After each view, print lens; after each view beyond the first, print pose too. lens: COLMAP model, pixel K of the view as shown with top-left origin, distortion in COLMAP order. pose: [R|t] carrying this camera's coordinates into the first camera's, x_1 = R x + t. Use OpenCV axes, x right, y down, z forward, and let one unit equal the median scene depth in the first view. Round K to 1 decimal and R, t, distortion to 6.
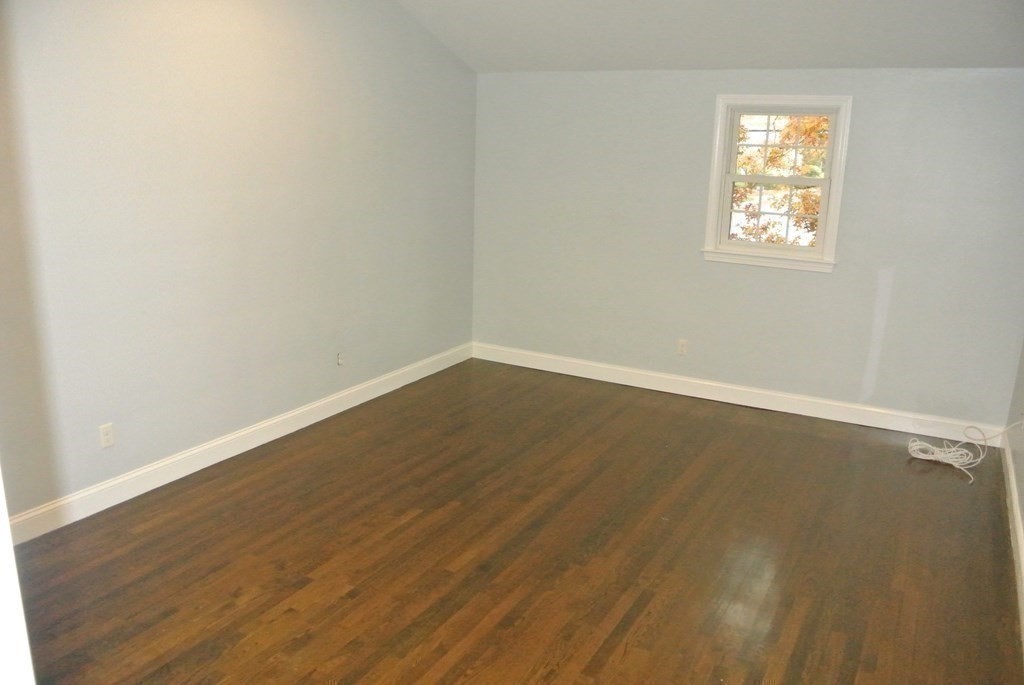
lens RADIAL K [[790.5, 0, 512.0], [0, 790.5, 342.5], [0, 0, 1]] dist [-0.068206, 0.011550]
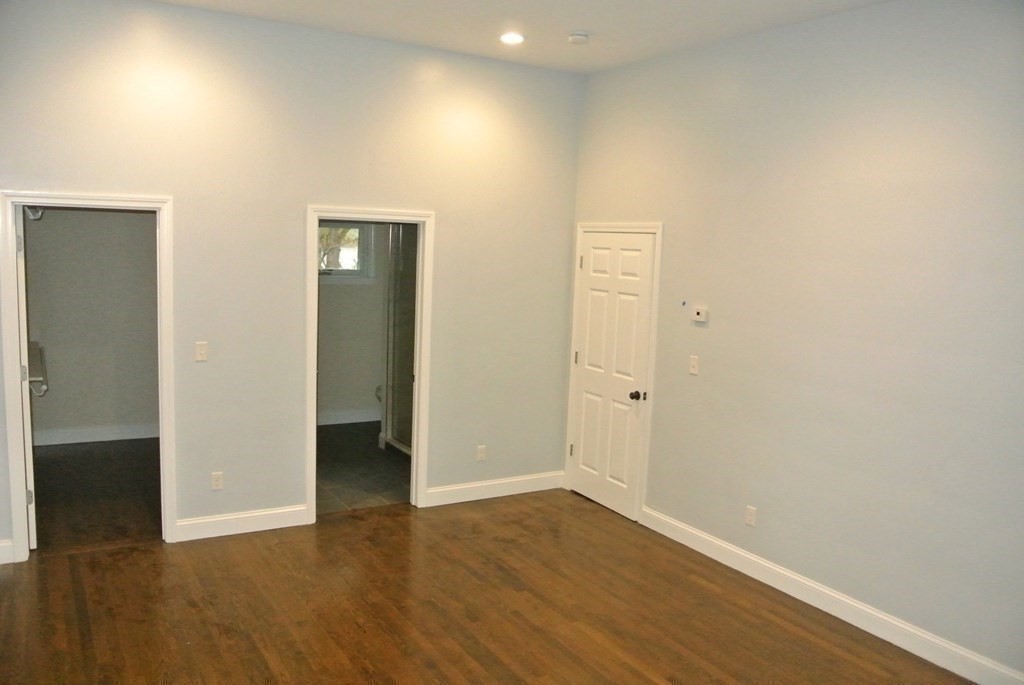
lens RADIAL K [[790.5, 0, 512.0], [0, 790.5, 342.5], [0, 0, 1]] dist [-0.068206, 0.011550]
pose [[-0.485507, 0.059634, -0.872196, 0.593010], [-0.265262, 0.940588, 0.211968, -0.245417], [0.833018, 0.334272, -0.440844, 0.921993]]
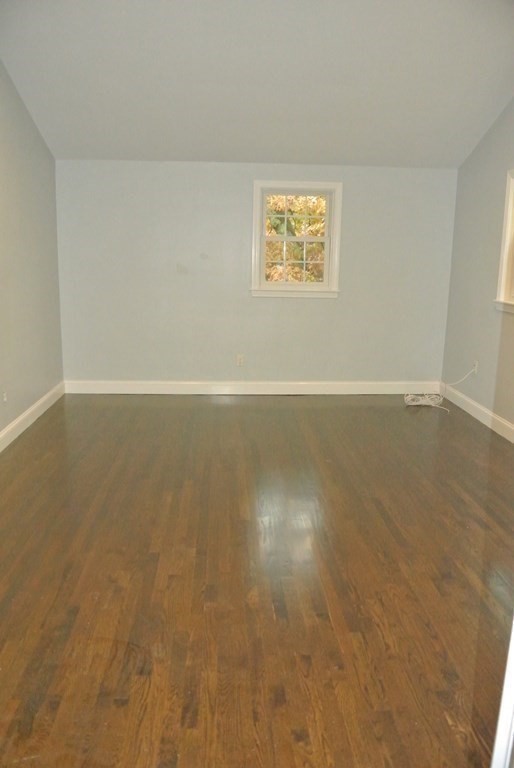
lens RADIAL K [[592.9, 0, 257.0], [0, 592.9, 384.0], [0, 0, 1]] dist [-0.068206, 0.011550]
pose [[0.844382, -0.124508, 0.521072, -0.389617], [0.133304, 0.990858, 0.020746, 0.037012], [-0.518892, 0.051944, 0.853260, 0.109288]]
